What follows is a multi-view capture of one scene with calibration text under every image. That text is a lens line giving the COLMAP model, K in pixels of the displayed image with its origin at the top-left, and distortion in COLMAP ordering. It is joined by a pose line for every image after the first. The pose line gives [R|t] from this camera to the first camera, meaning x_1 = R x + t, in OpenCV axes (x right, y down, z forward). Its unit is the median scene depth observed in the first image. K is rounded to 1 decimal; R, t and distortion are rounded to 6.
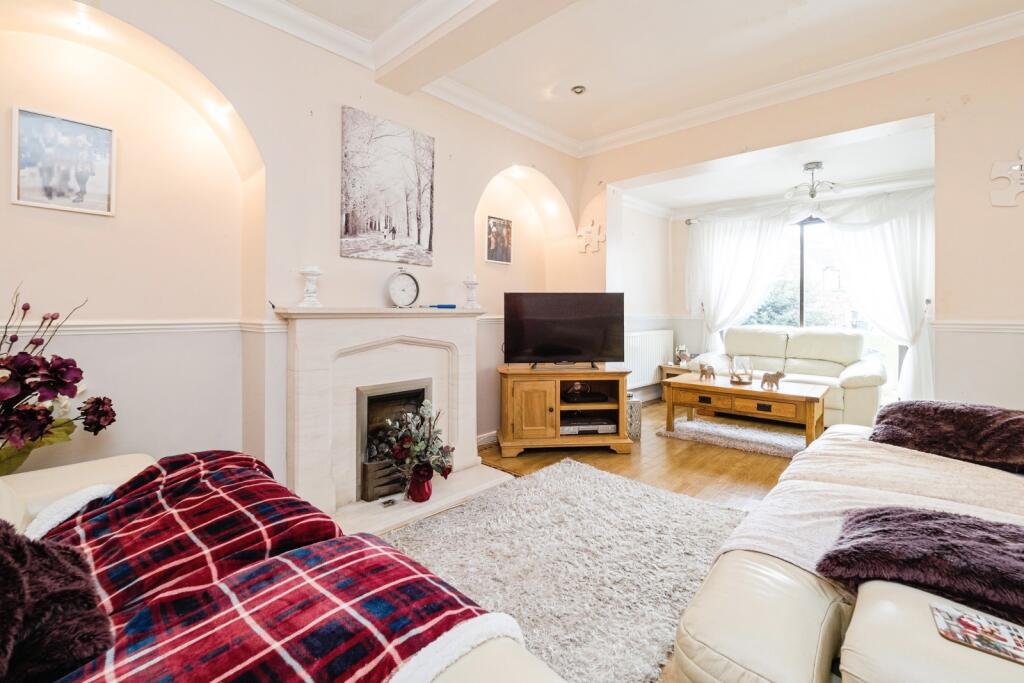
lens RADIAL K [[433.6, 0, 506.3], [0, 433.6, 314.4], [0, 0, 1]] dist [-0.008554, -0.000581]
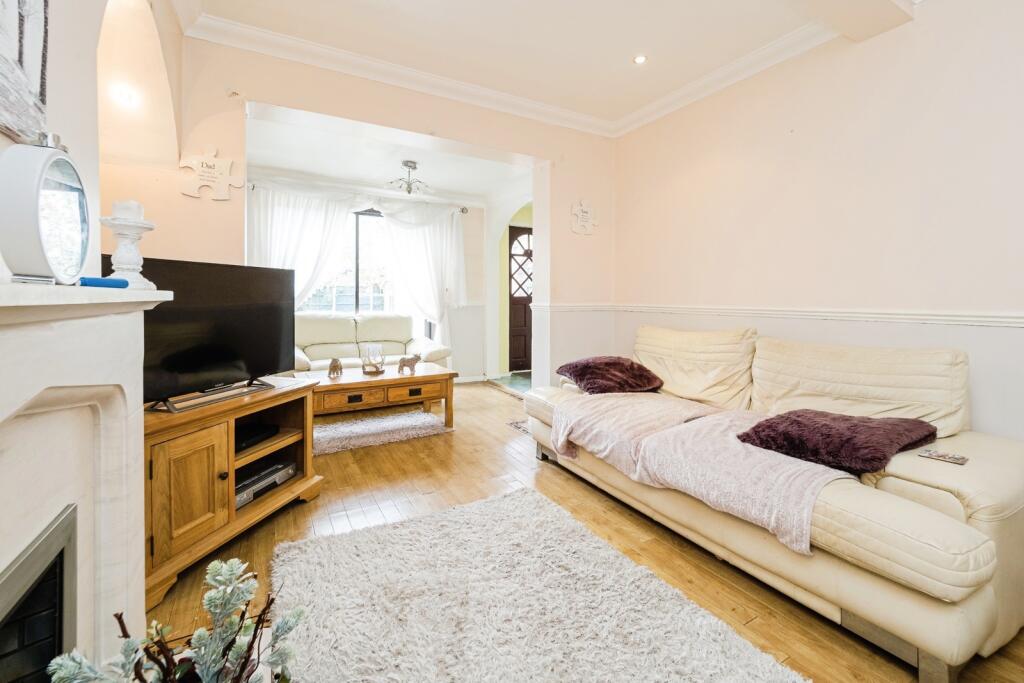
lens RADIAL K [[433.6, 0, 514.2], [0, 433.6, 300.1], [0, 0, 1]] dist [-0.008554, -0.000581]
pose [[0.302255, -0.004284, 0.953218, -0.282081], [0.001372, 0.999991, 0.004059, -0.003698], [-0.953226, 0.000081, 0.302258, 0.446451]]
